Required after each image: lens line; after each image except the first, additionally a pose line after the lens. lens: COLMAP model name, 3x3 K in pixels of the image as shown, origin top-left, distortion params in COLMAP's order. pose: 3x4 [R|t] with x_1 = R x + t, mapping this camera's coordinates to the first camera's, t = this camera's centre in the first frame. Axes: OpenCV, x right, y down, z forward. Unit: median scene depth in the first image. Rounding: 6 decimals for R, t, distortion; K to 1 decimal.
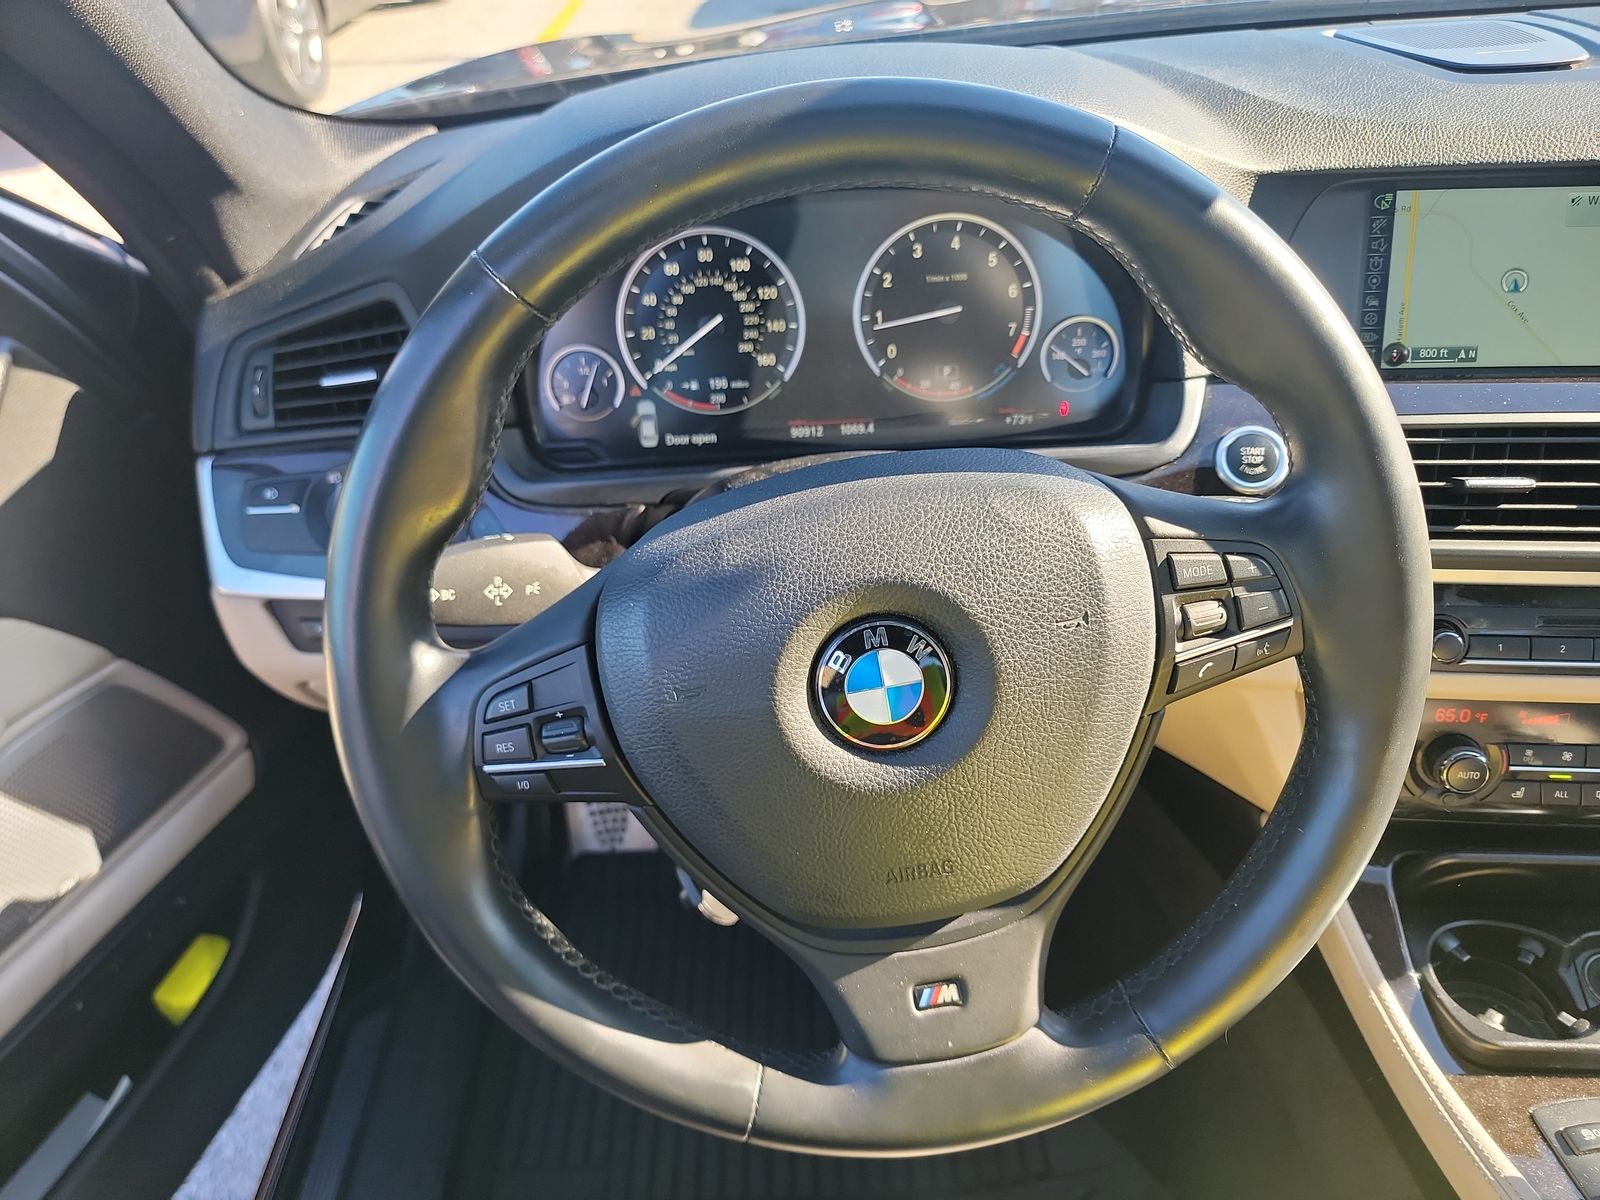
lens RADIAL K [[1098.1, 0, 804.7], [0, 1098.1, 596.9], [0, 0, 1]] dist [0.044728, 0.002792]
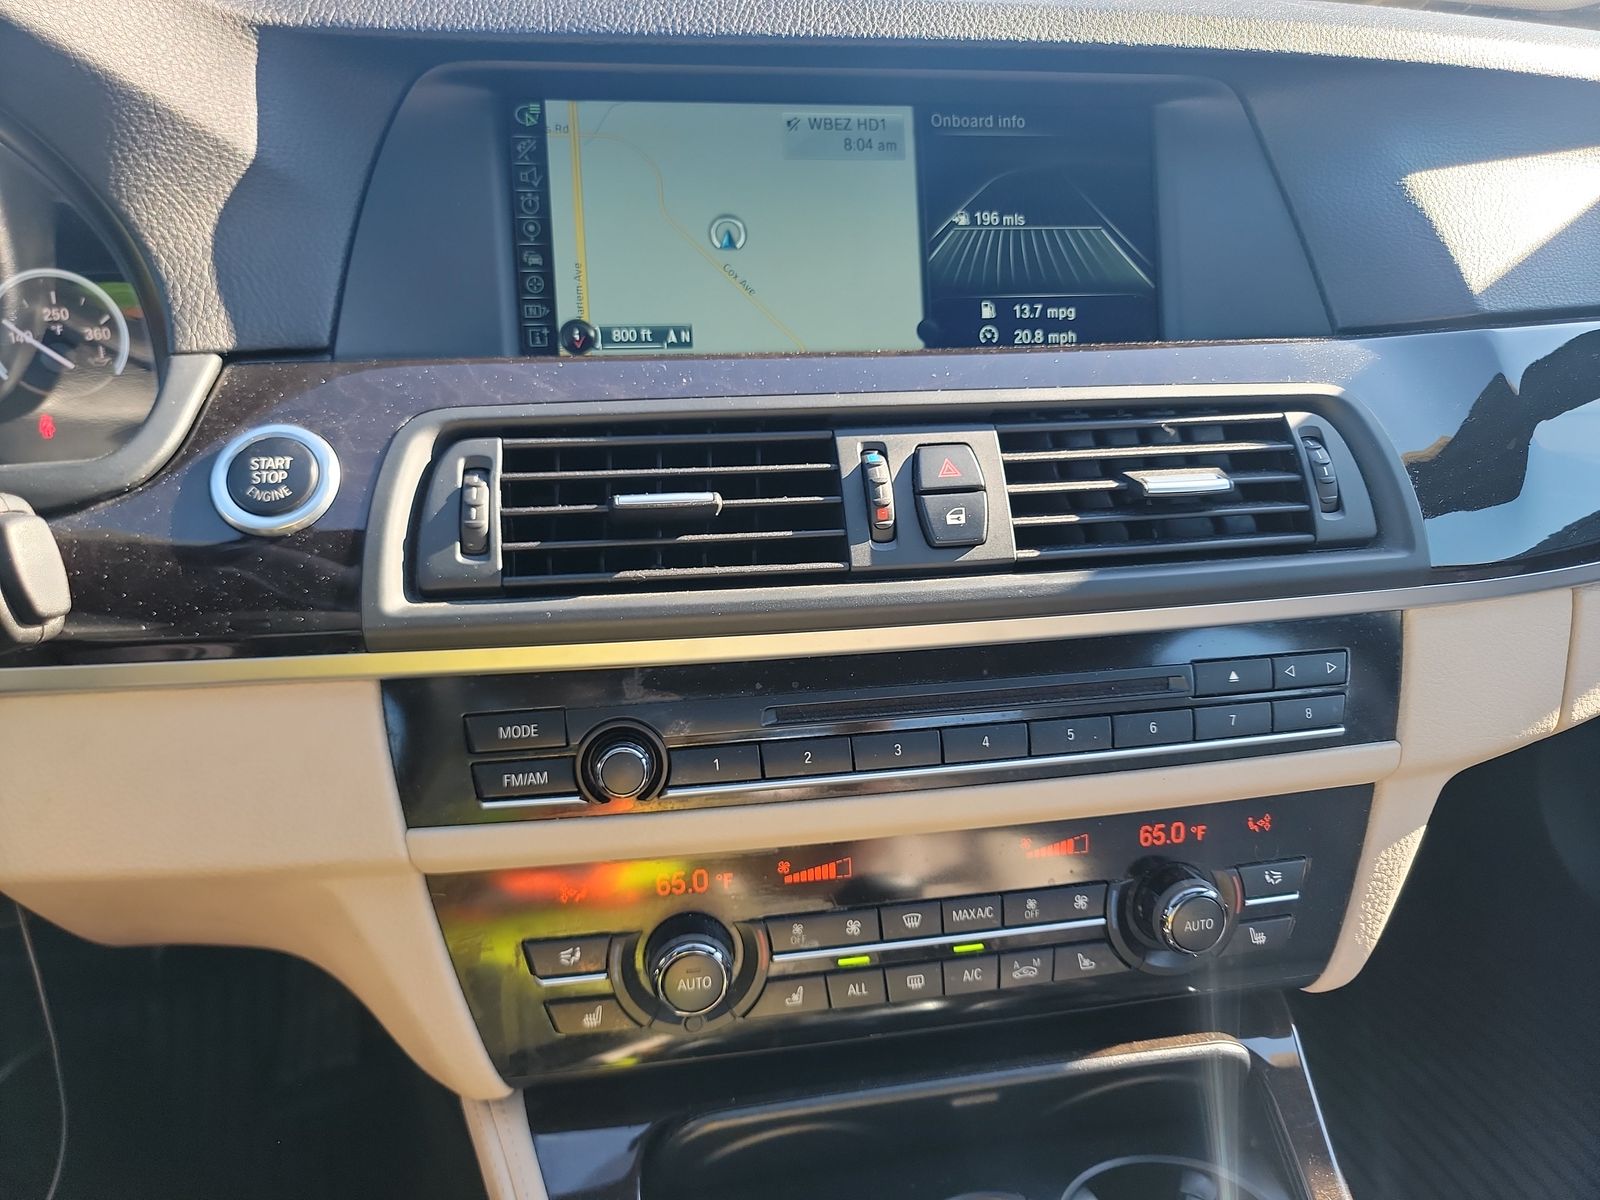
lens RADIAL K [[1098.1, 0, 808.9], [0, 1098.1, 611.8], [0, 0, 1]] dist [0.044728, 0.002792]
pose [[0.978328, -0.053138, 0.200128, 0.533489], [0.083227, 0.985914, -0.145074, 0.052507], [-0.189600, 0.158586, 0.968970, 0.367036]]
